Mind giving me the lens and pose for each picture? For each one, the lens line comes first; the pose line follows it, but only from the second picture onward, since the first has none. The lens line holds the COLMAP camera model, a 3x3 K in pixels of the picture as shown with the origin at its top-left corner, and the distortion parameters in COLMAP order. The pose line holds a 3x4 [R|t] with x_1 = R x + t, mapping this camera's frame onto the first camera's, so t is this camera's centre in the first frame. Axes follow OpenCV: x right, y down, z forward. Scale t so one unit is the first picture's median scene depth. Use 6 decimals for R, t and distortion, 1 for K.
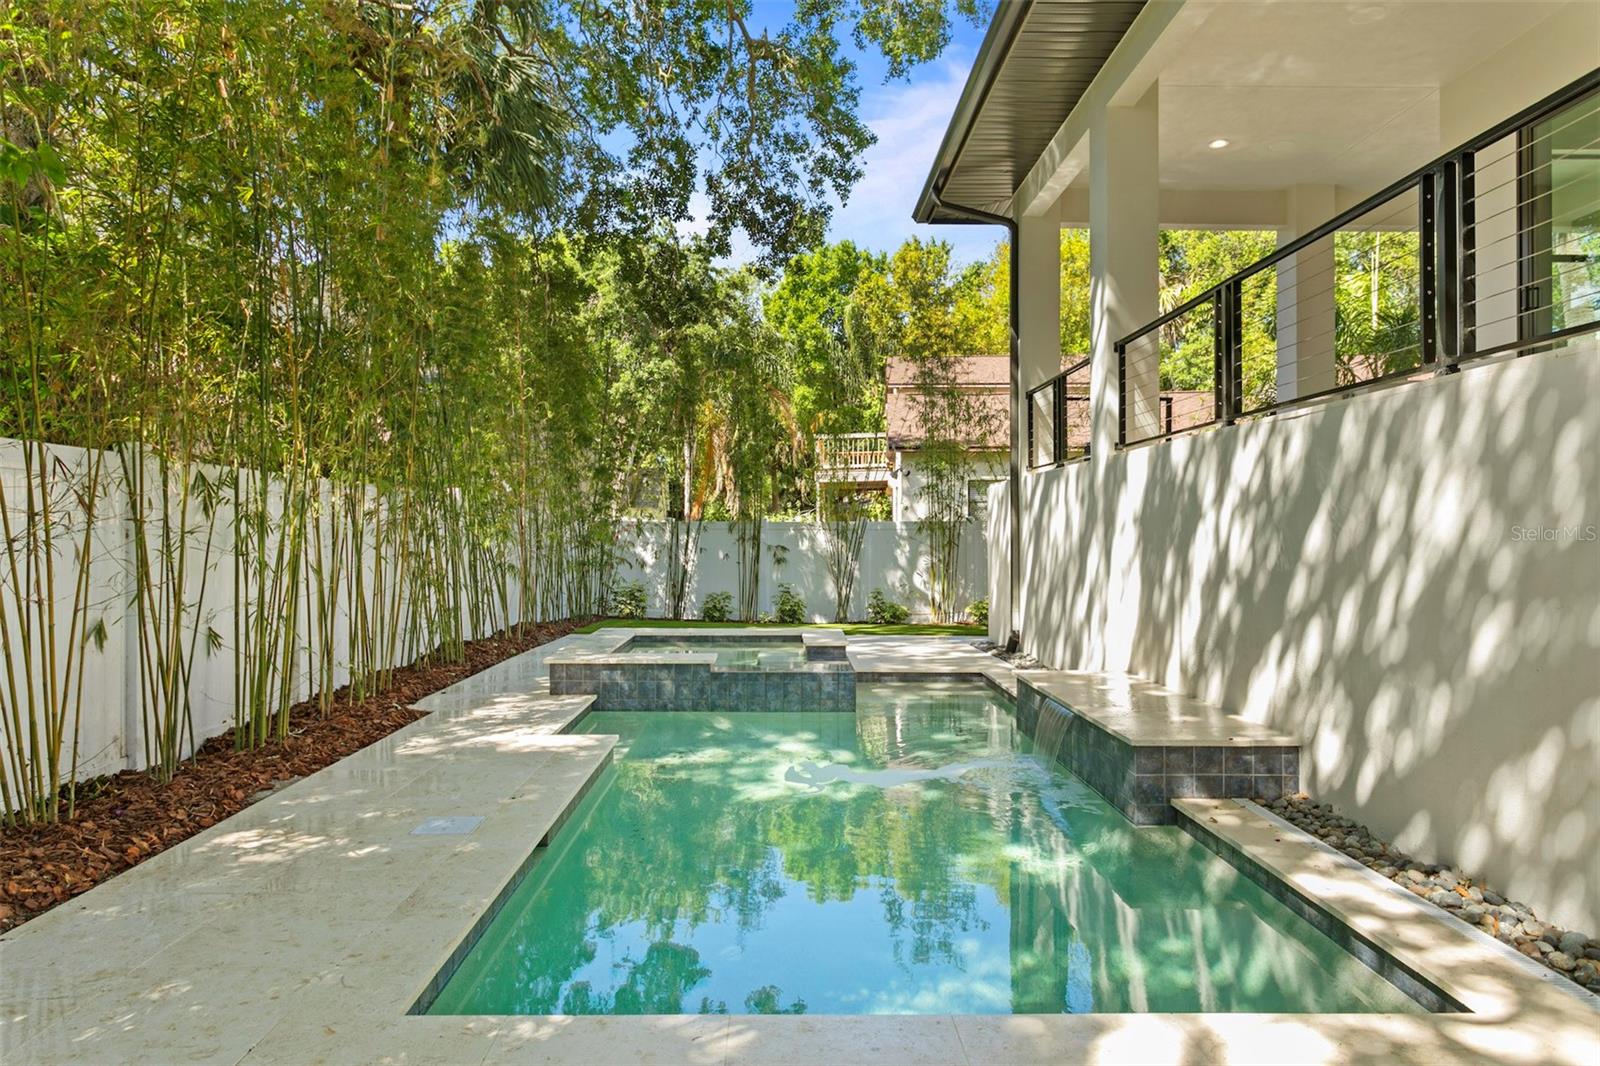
lens RADIAL K [[1003.5, 0, 800.0], [0, 1003.5, 533.0], [0, 0, 1]] dist [-0.000866, 0.218148]
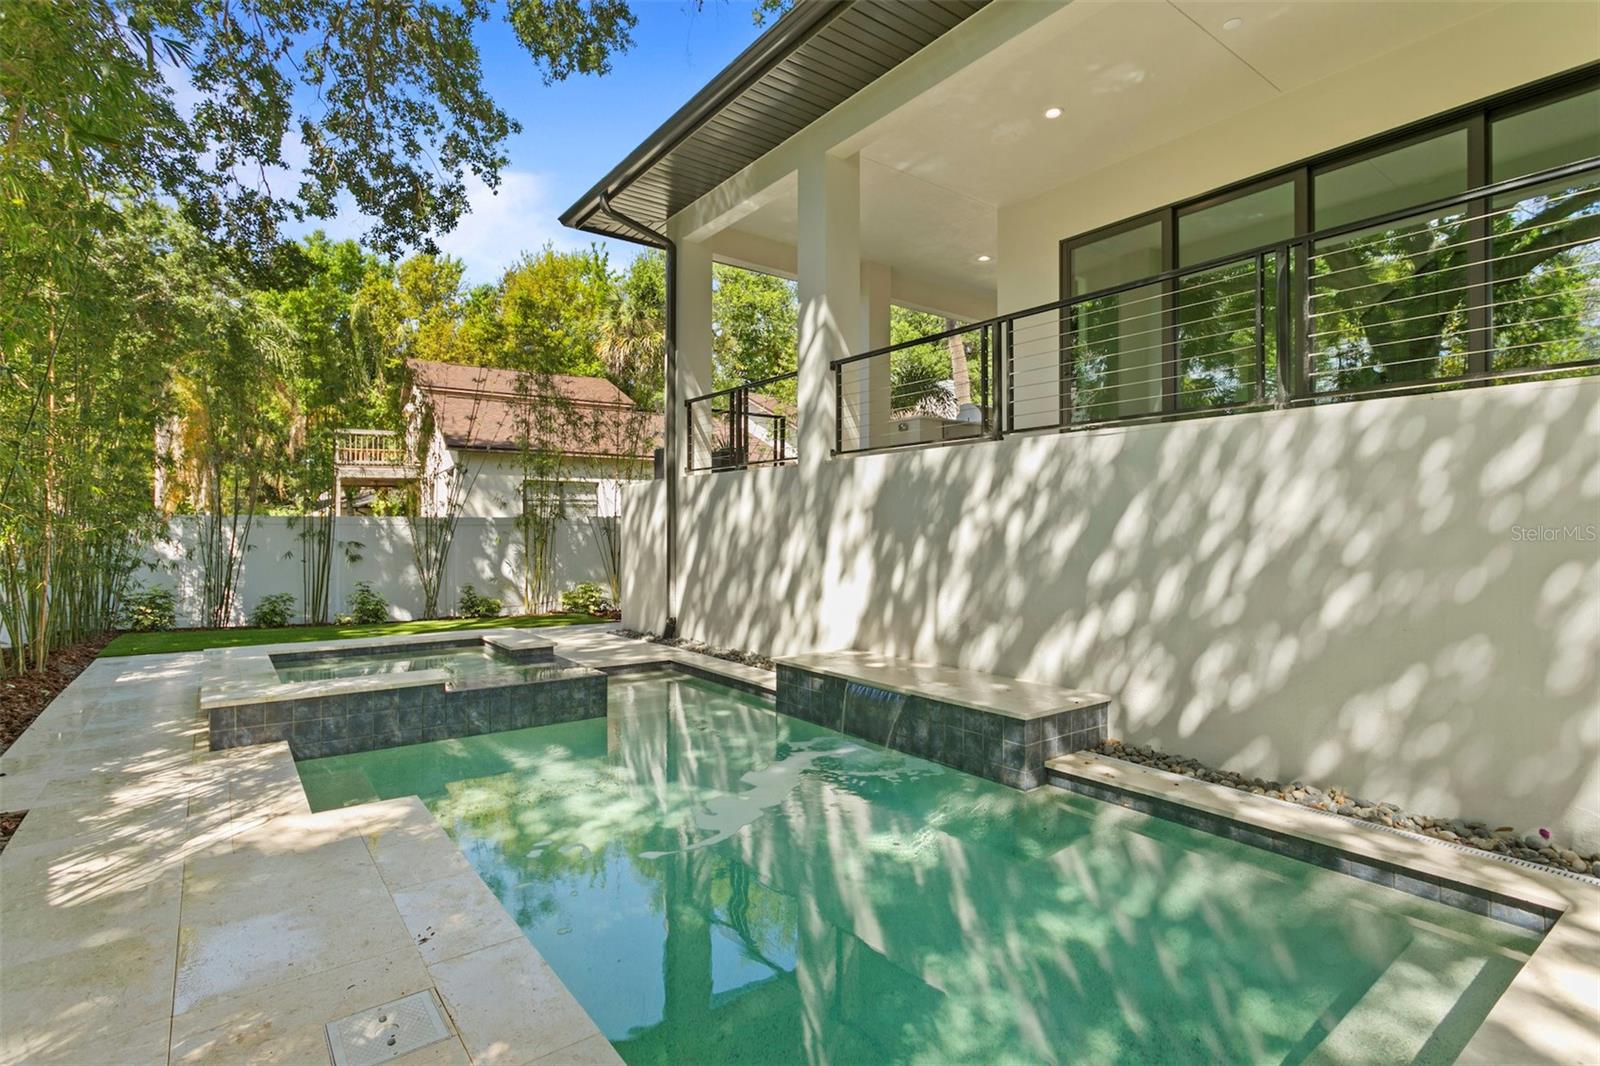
lens RADIAL K [[794.0, 0, 800.0], [0, 794.0, 533.0], [0, 0, 1]] dist [0.014156, 0.001079]
pose [[0.815259, -0.018604, 0.578797, -0.178156], [0.010845, 0.999799, 0.016861, -0.003869], [-0.578995, -0.007469, 0.815297, 0.210695]]
